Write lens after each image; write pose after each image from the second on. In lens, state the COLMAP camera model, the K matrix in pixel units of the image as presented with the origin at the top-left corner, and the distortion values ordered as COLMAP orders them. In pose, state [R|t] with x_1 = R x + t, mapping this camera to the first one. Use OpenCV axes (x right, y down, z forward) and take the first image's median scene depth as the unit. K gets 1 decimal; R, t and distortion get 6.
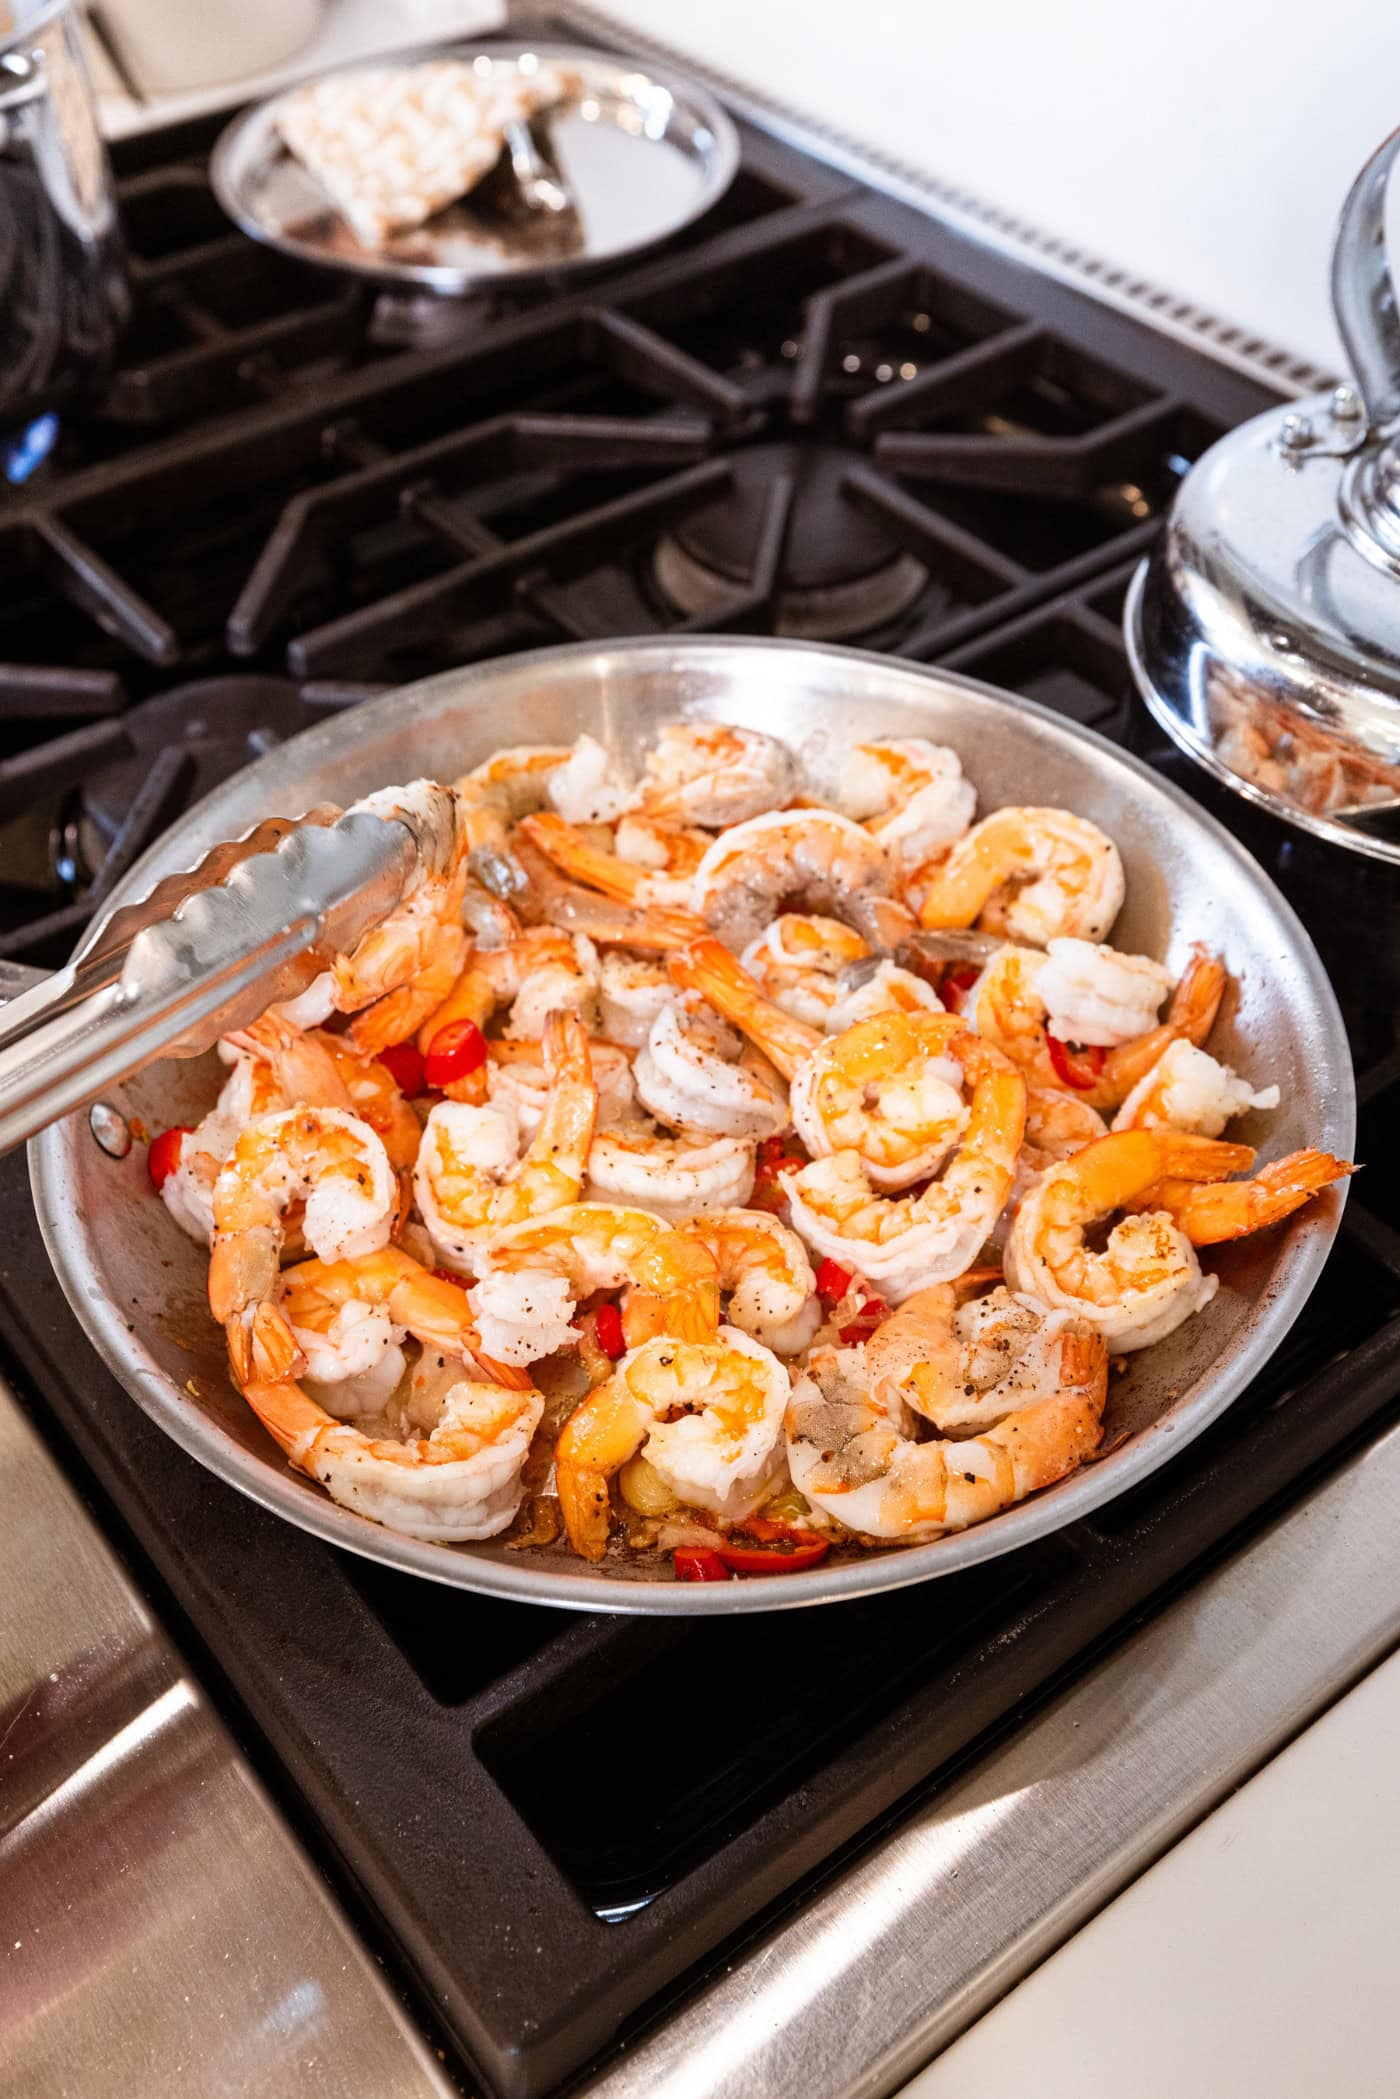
lens RADIAL K [[1944.1, 0, 692.5], [0, 1944.1, 1031.2], [0, 0, 1]] dist [0.001756, 0.003033]
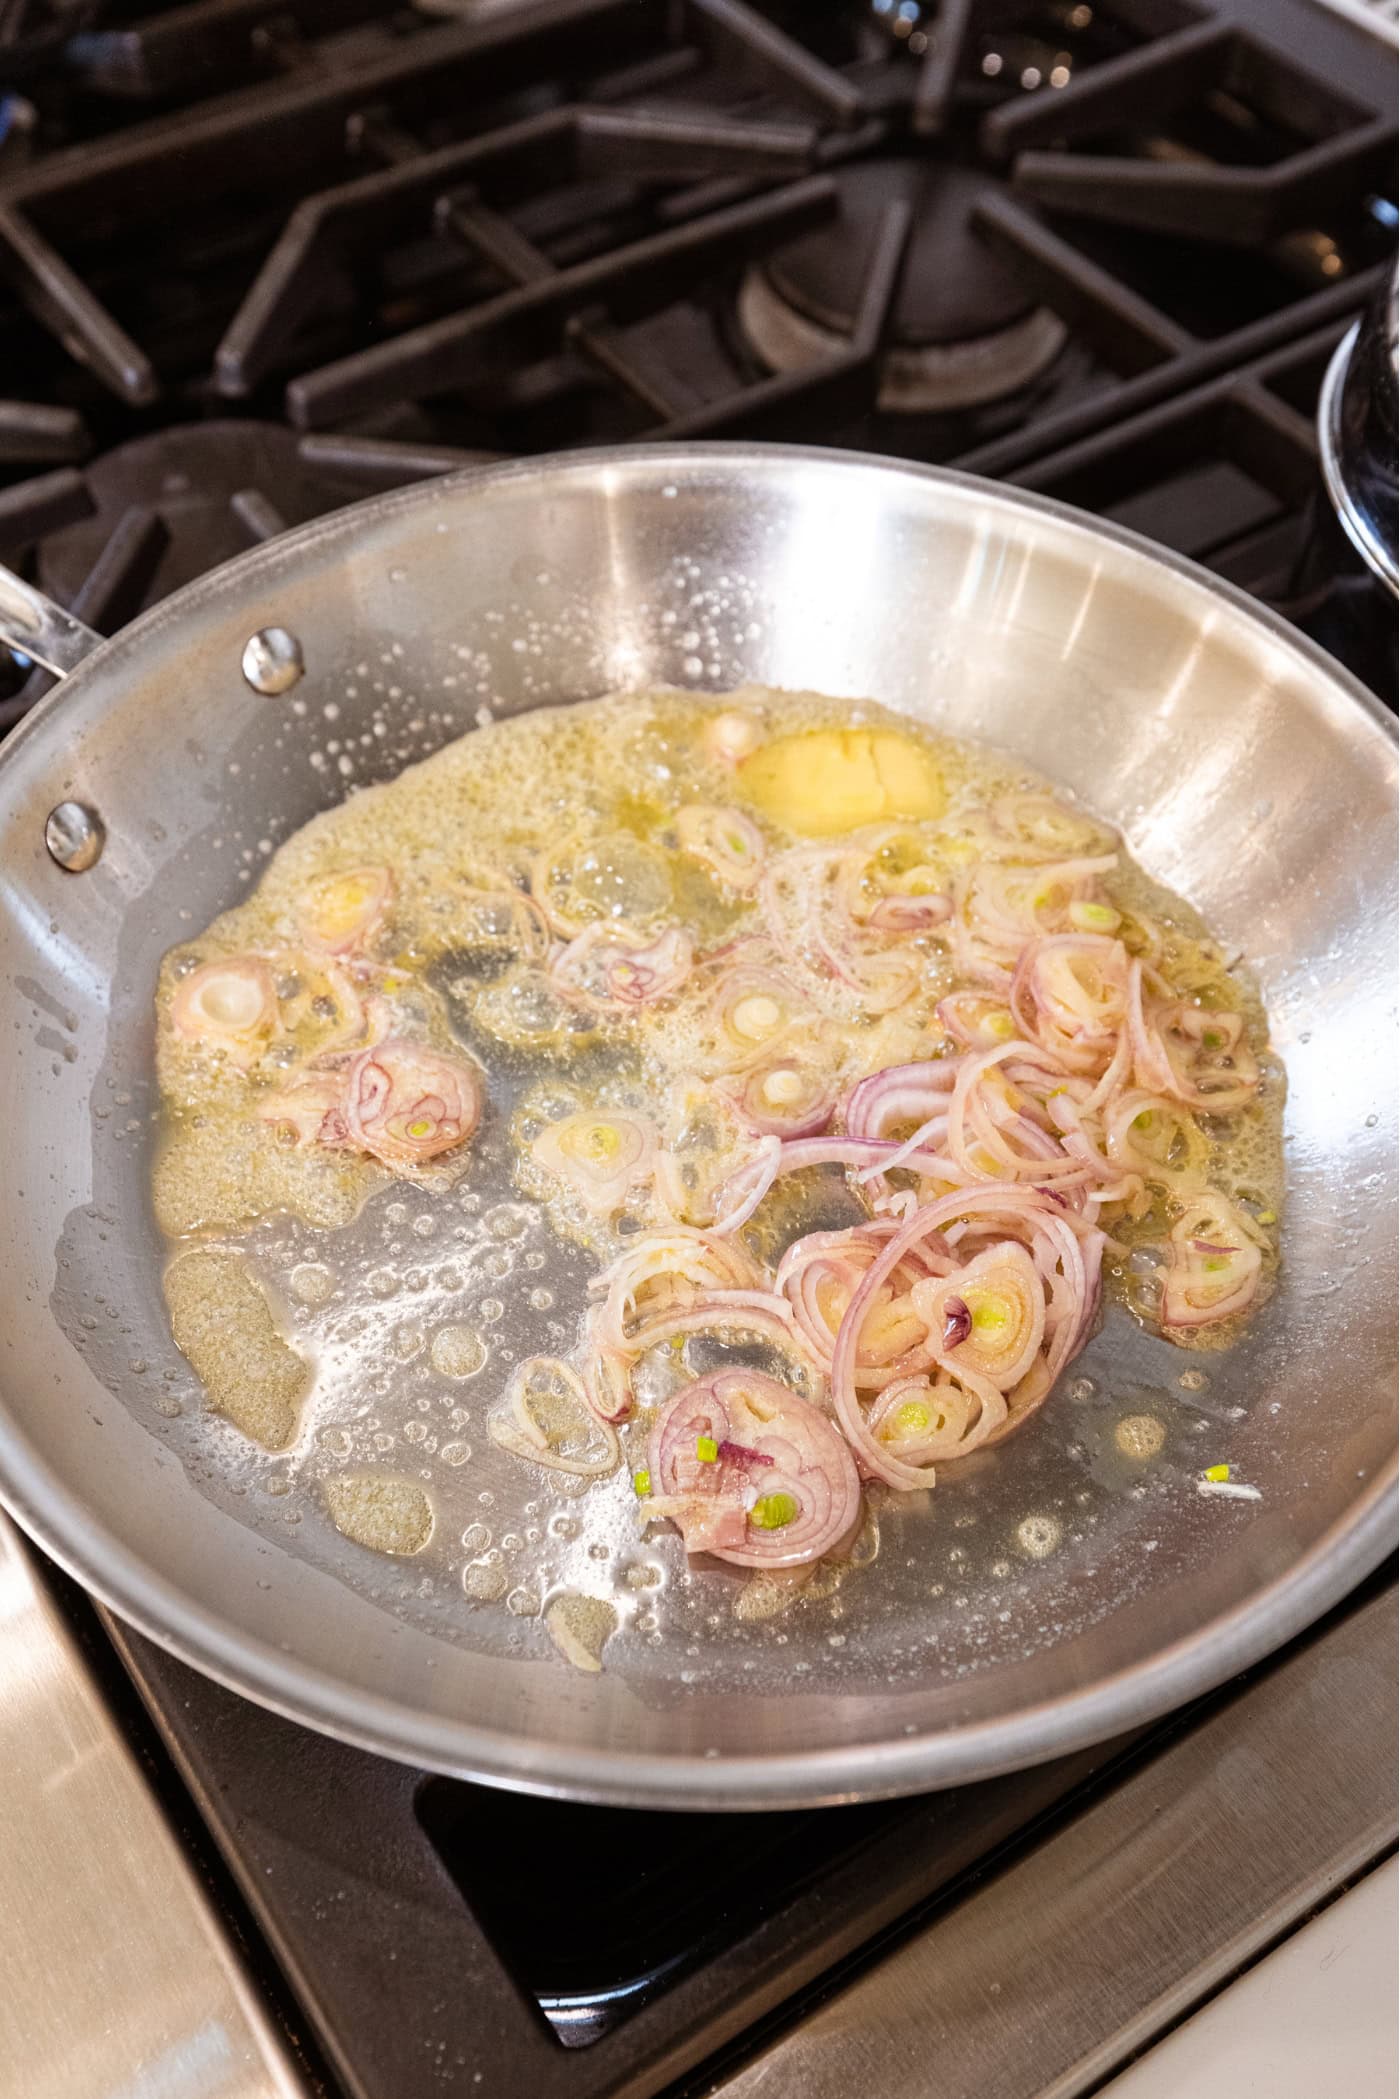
lens RADIAL K [[1974.6, 0, 700.0], [0, 1974.6, 1049.5], [0, 0, 1]] dist [0.004556, 0.005172]
pose [[0.997928, 0.058625, -0.026521, 0.005583], [-0.054758, 0.990204, 0.128447, -0.034061], [0.033791, -0.126728, 0.991362, 0.126405]]
